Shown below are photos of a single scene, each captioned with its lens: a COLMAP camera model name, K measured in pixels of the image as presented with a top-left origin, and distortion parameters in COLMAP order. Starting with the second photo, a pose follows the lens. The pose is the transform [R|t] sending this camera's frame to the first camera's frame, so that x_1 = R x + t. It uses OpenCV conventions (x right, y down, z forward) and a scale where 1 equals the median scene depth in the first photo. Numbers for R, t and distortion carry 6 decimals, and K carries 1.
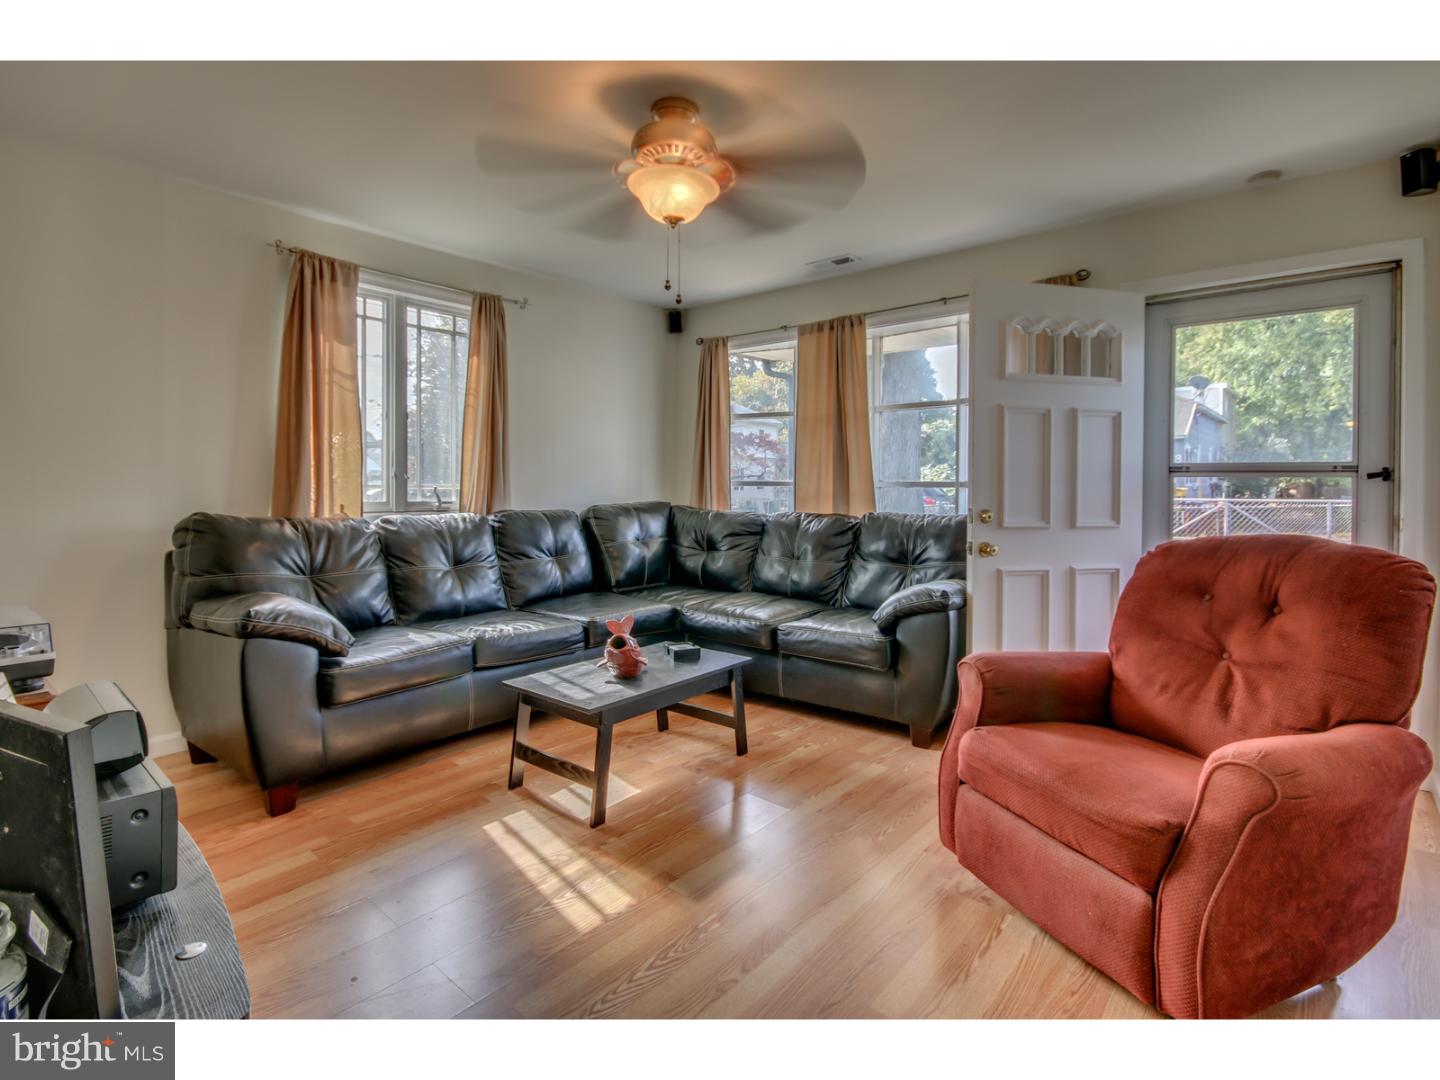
lens RADIAL K [[711.9, 0, 722.0], [0, 711.9, 527.6], [0, 0, 1]] dist [-0.003194, -0.000257]
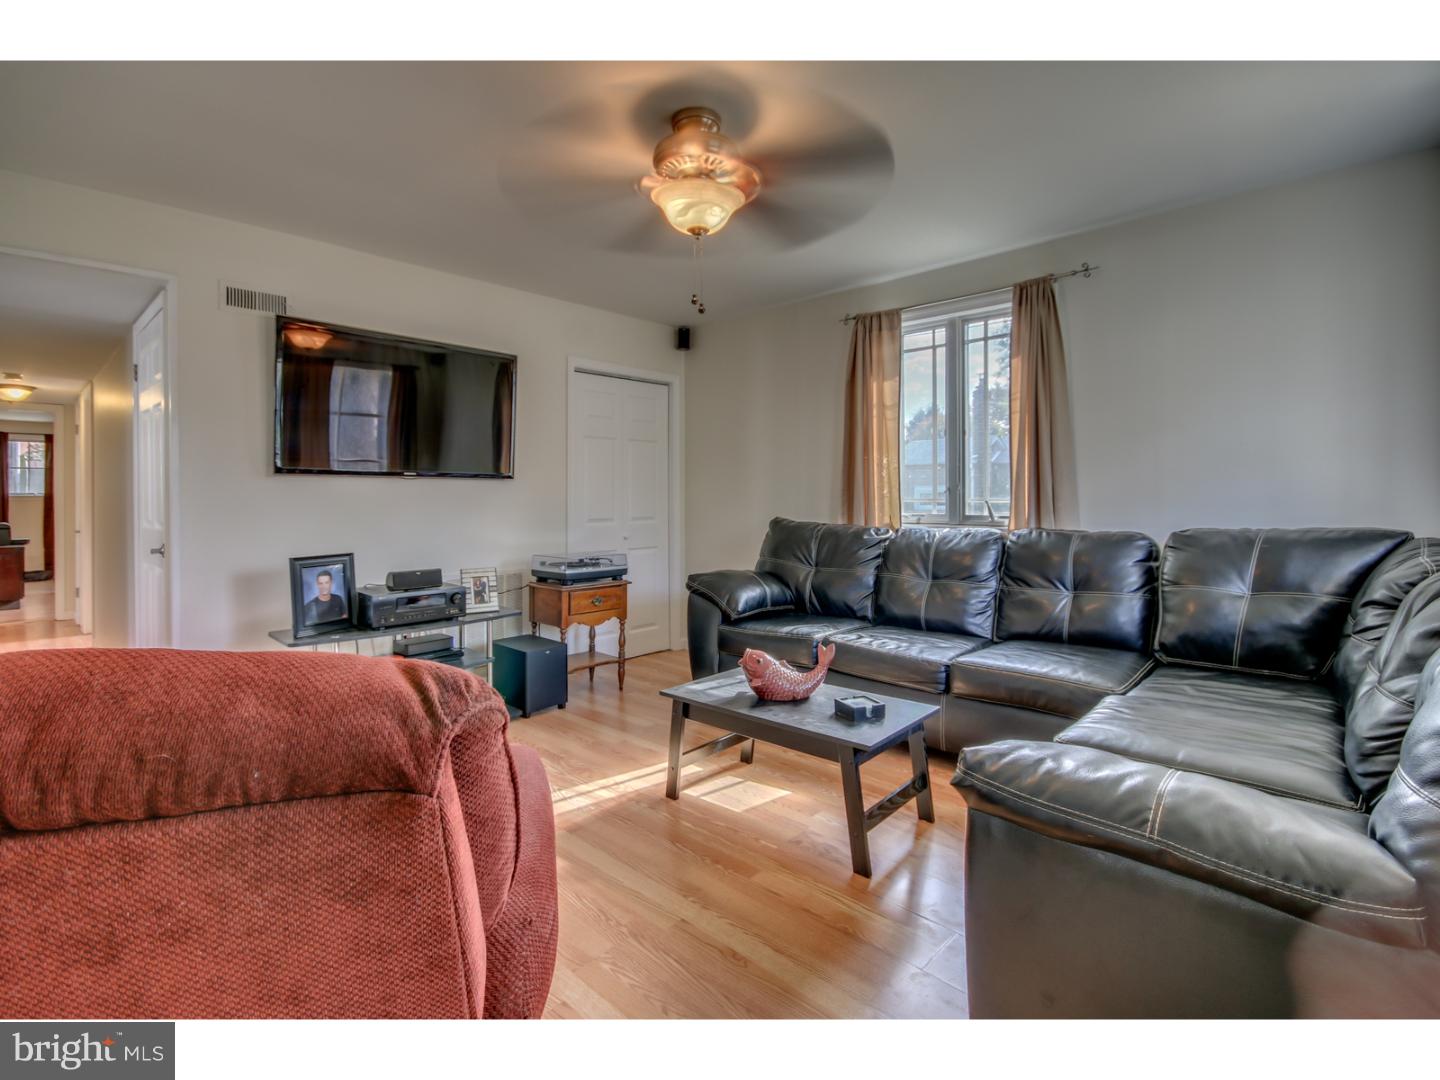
lens RADIAL K [[711.9, 0, 722.0], [0, 711.9, 527.6], [0, 0, 1]] dist [-0.003194, -0.000257]
pose [[-0.068903, 0.037771, -0.996908, 0.687384], [-0.055509, 0.997590, 0.041634, -0.047681], [0.996078, 0.058206, -0.066641, 0.829130]]
